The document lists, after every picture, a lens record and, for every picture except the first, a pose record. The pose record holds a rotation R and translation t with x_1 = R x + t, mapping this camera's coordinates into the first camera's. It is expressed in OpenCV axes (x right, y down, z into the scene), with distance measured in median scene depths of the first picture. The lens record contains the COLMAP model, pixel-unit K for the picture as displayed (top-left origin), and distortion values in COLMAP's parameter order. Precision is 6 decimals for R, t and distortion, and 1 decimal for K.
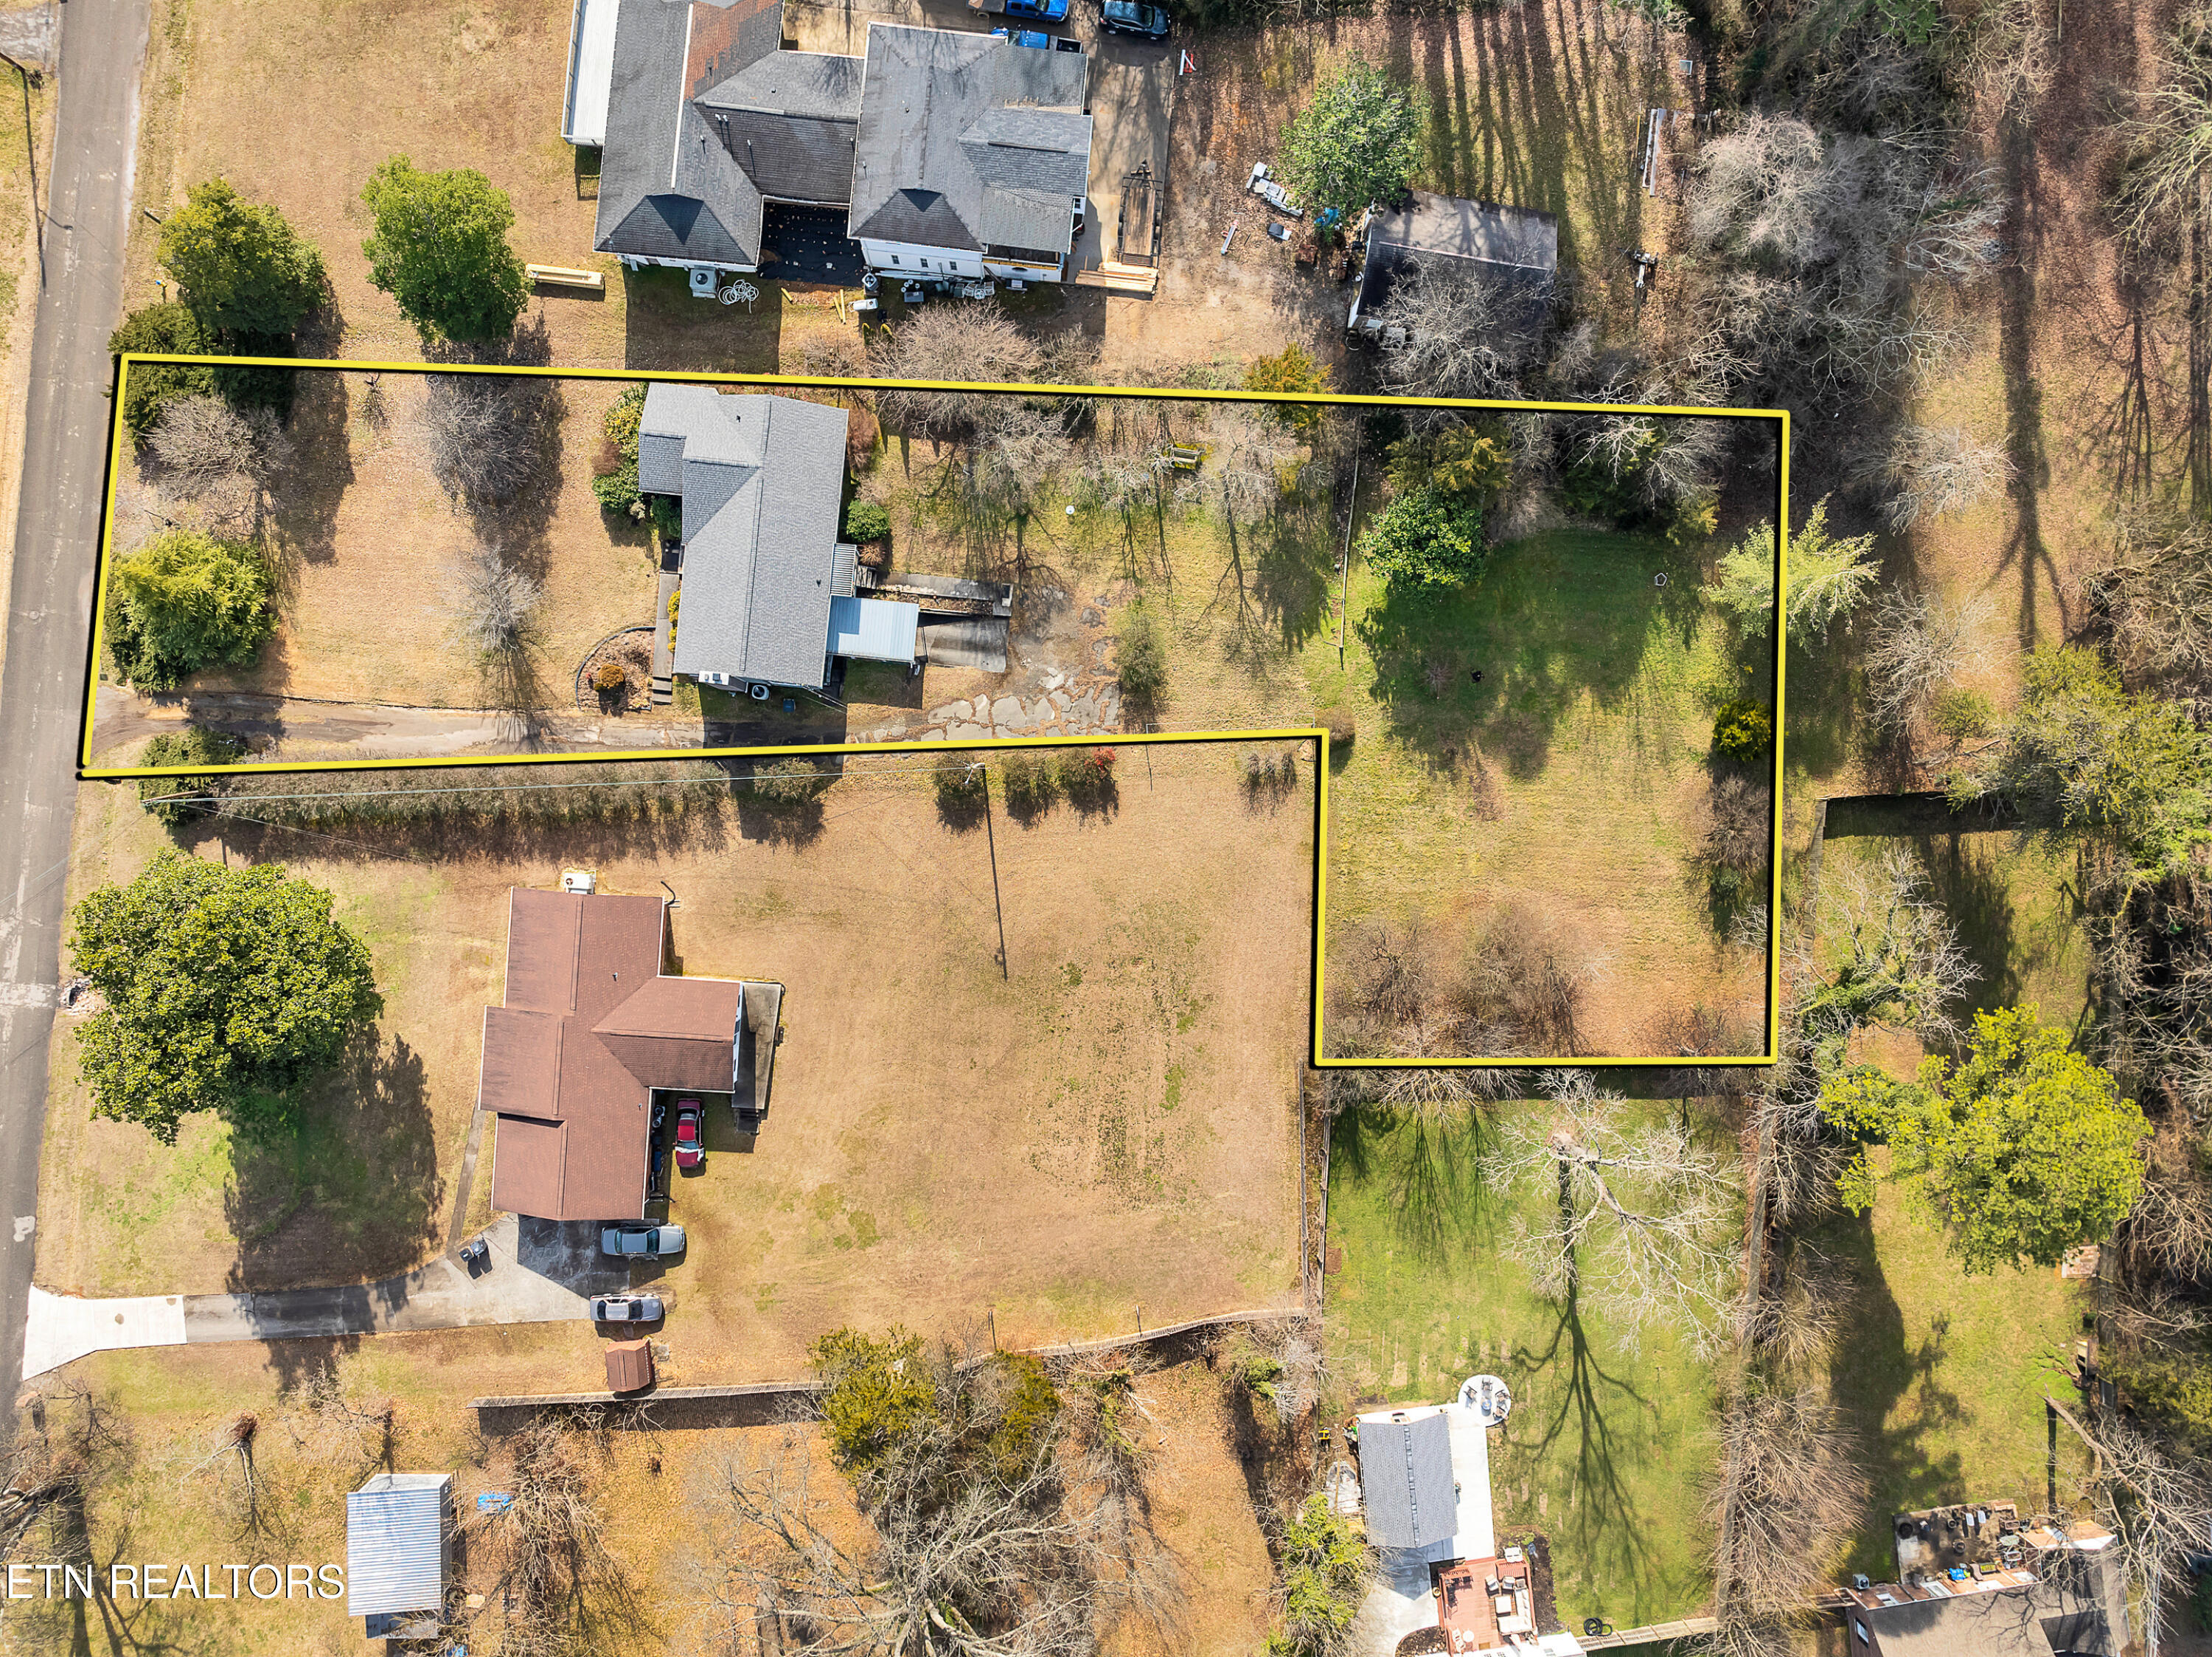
lens RADIAL K [[1590.2, 0, 1106.0], [0, 1590.2, 828.5], [0, 0, 1]] dist [-0.047965, 0.000511]
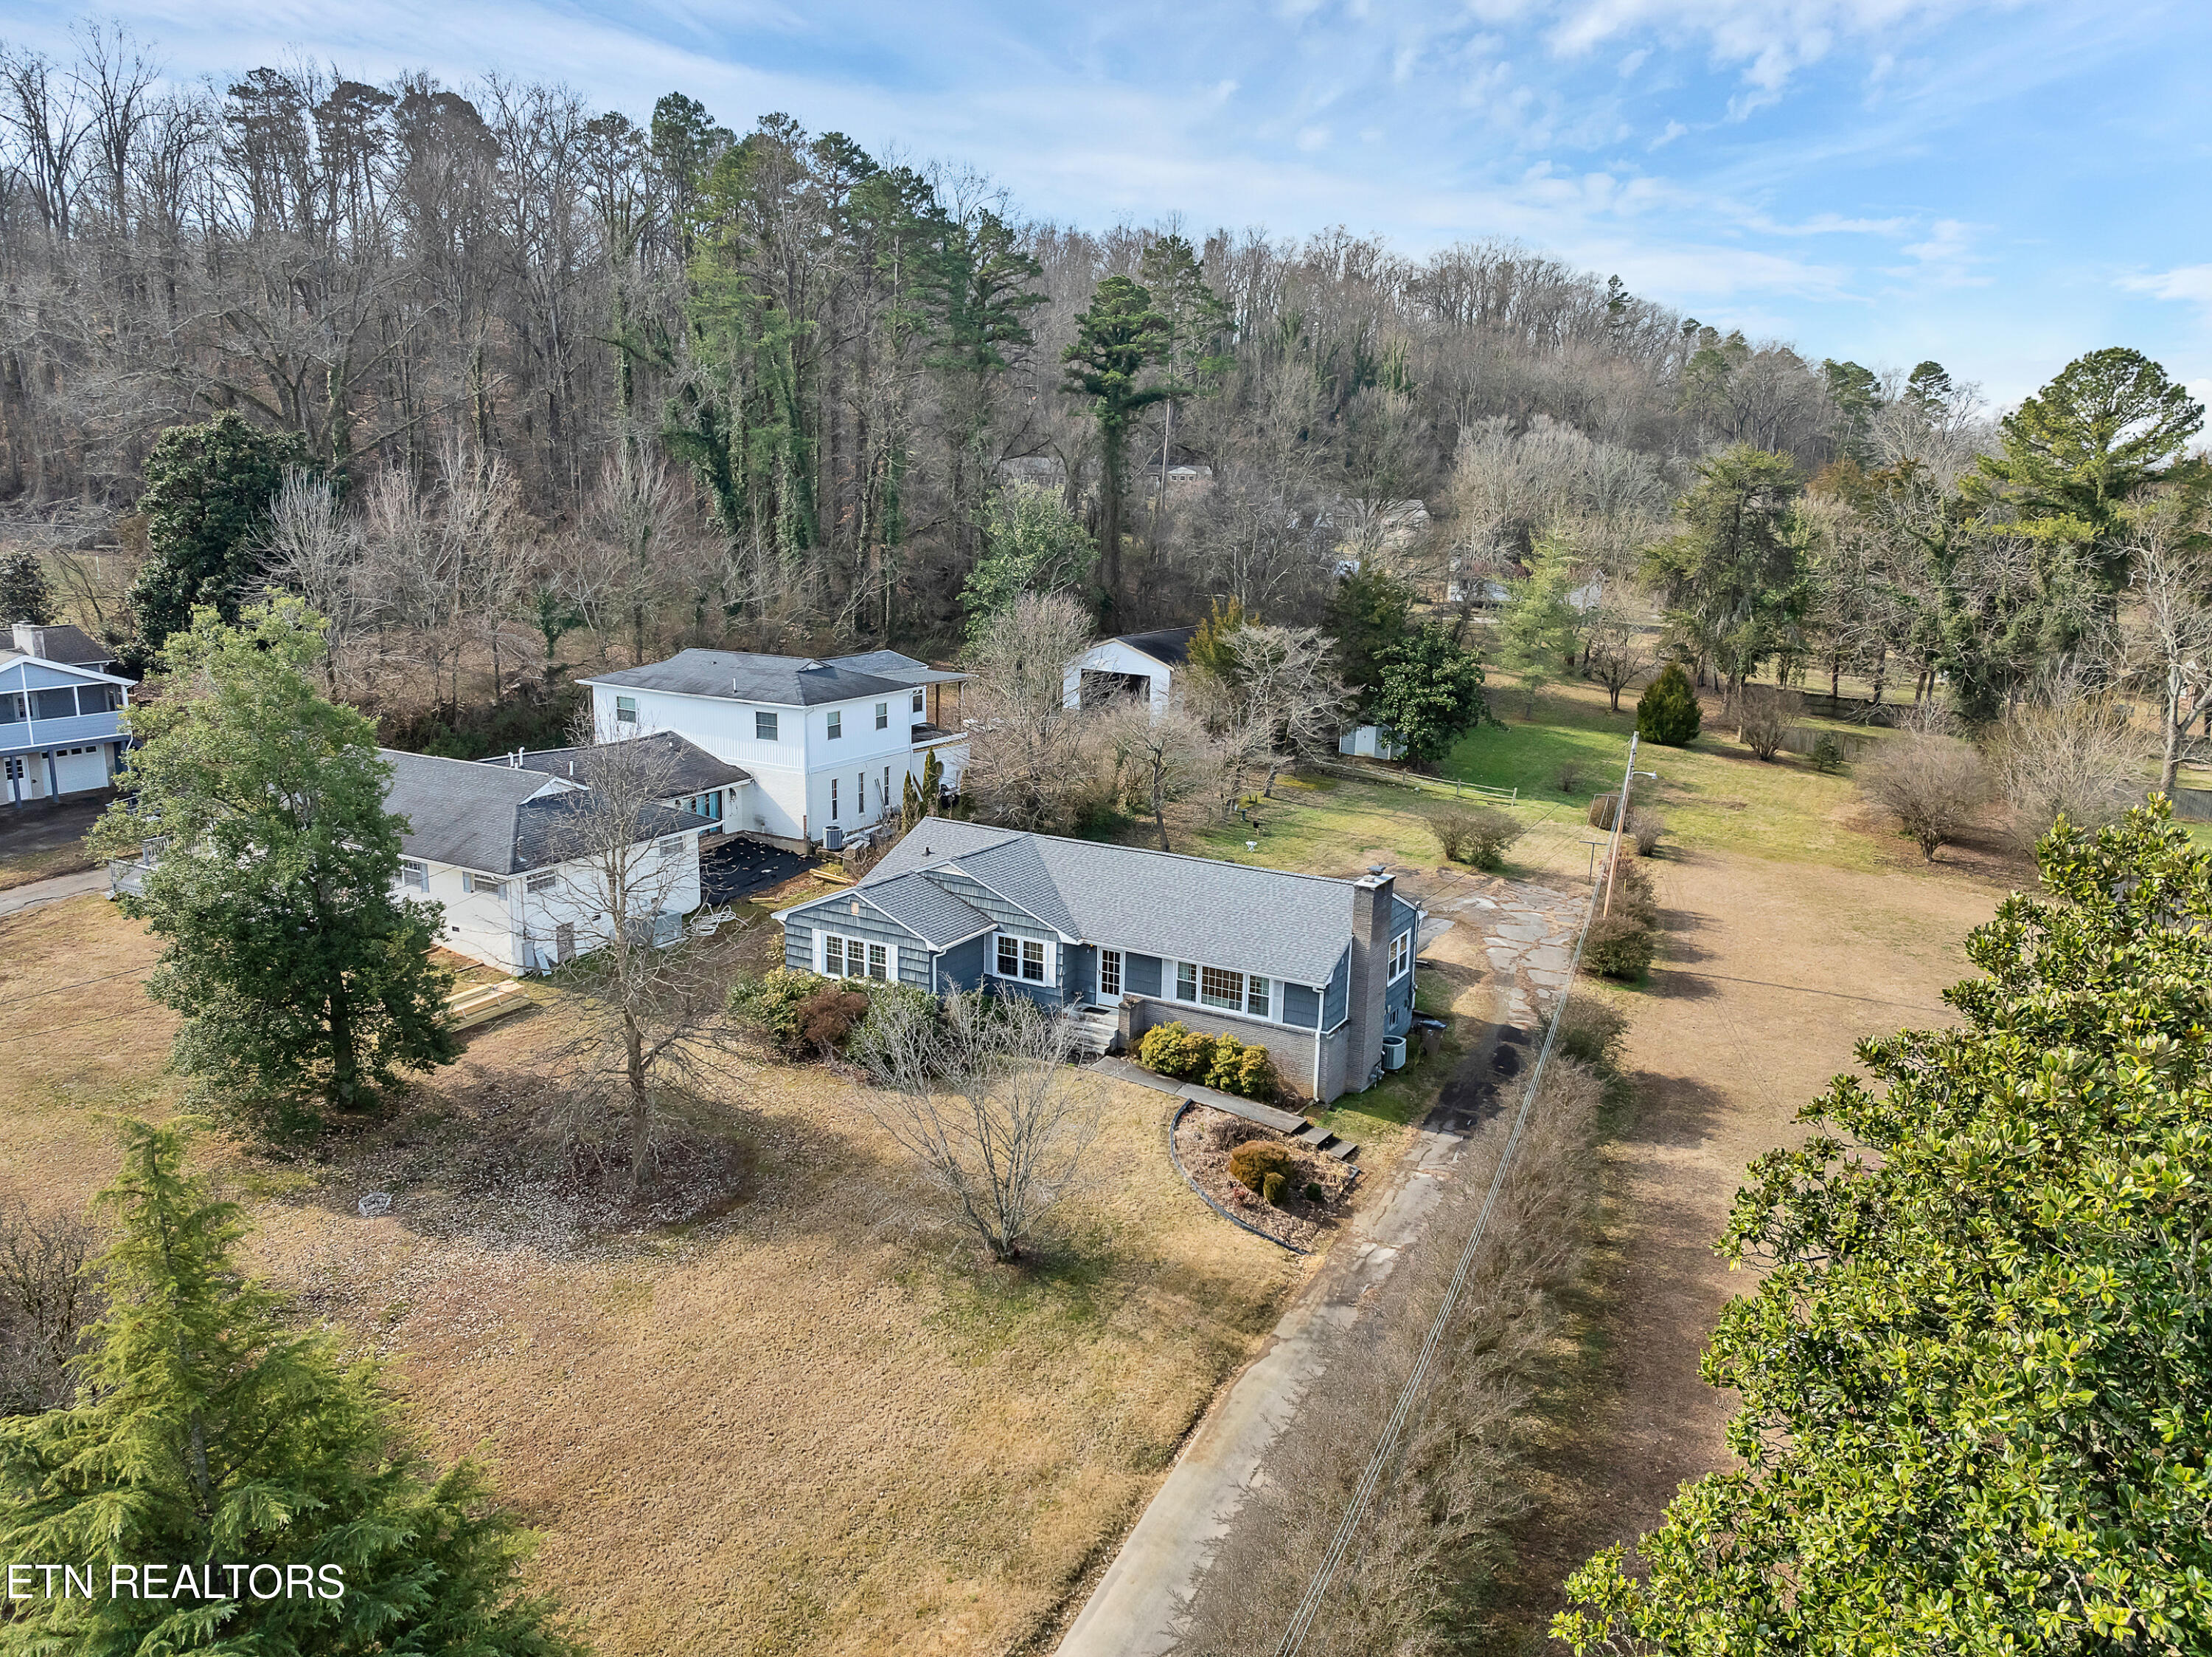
lens RADIAL K [[1605.0, 0, 1106.0], [0, 1605.0, 828.5], [0, 0, 1]] dist [-0.062500, -0.001987]
pose [[0.408496, -0.227635, 0.883919, -0.664914], [0.912652, 0.116757, -0.391707, 0.018161], [-0.014037, 0.966721, 0.255446, 0.805010]]
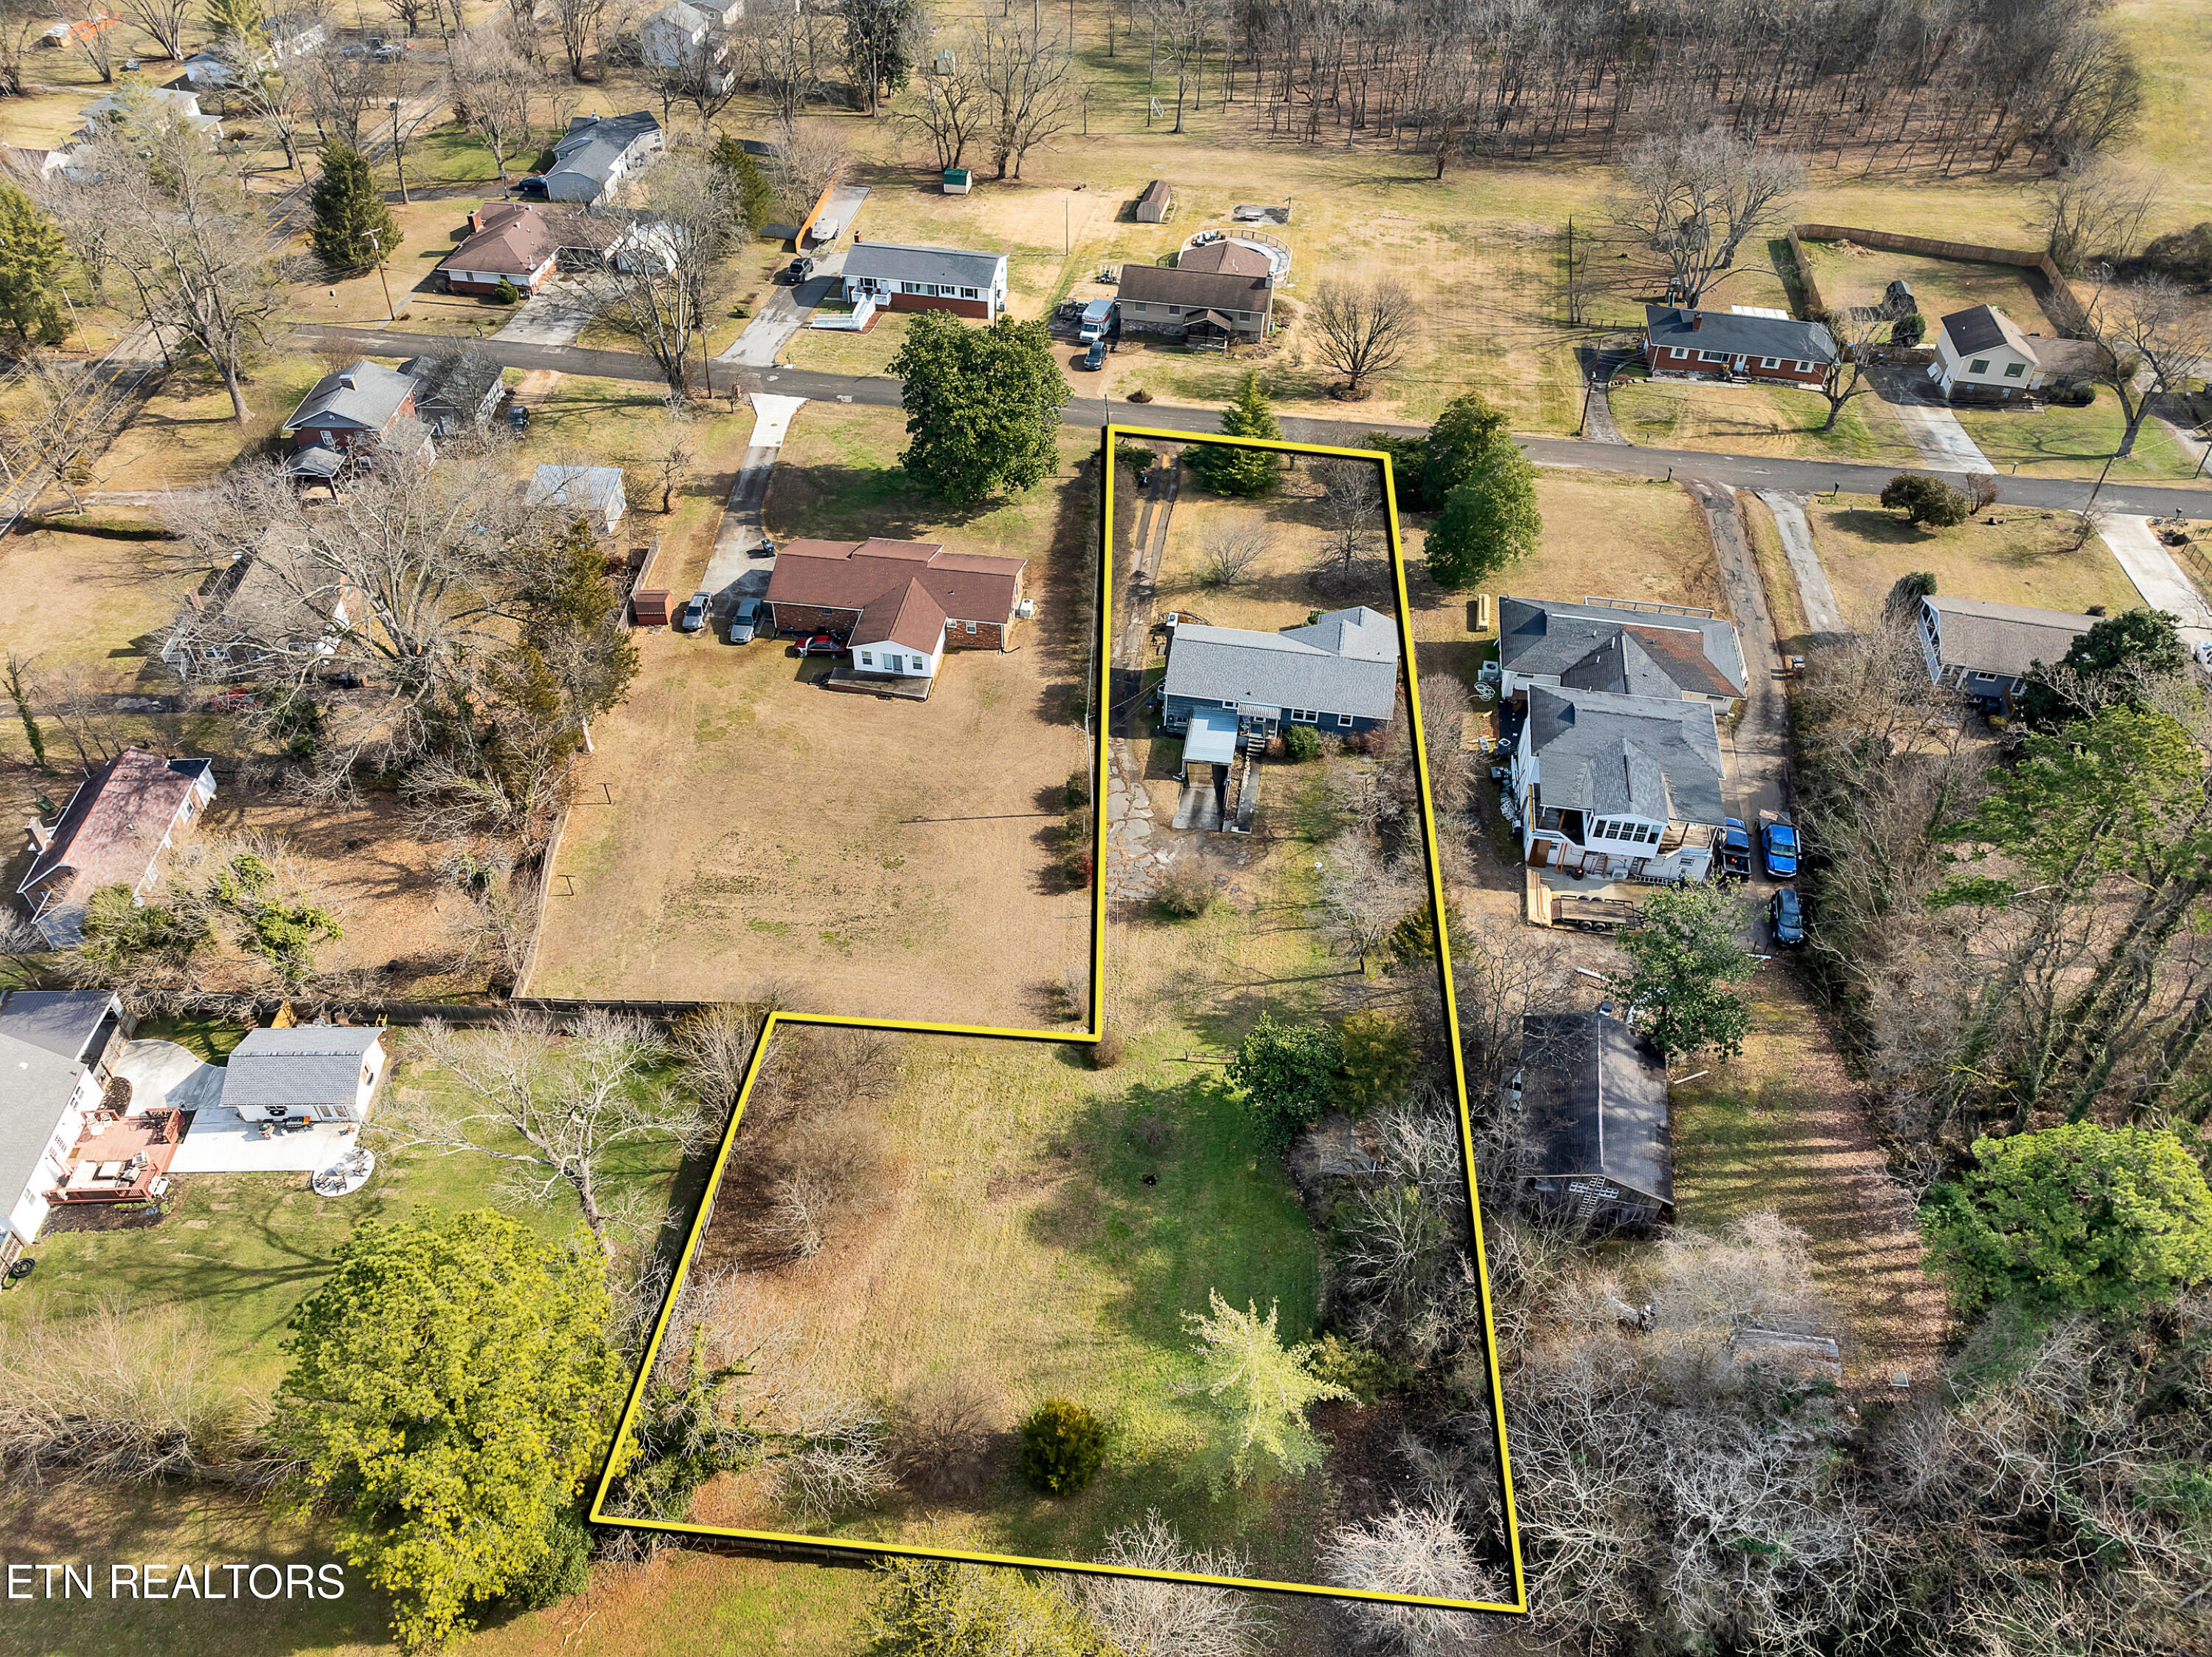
lens RADIAL K [[1590.2, 0, 1106.0], [0, 1590.2, 828.5], [0, 0, 1]] dist [-0.047965, 0.000511]
pose [[-0.067434, 0.654058, -0.753433, 0.781887], [-0.997285, -0.066571, 0.031469, -0.086714], [-0.029574, 0.753509, 0.656772, 0.265797]]
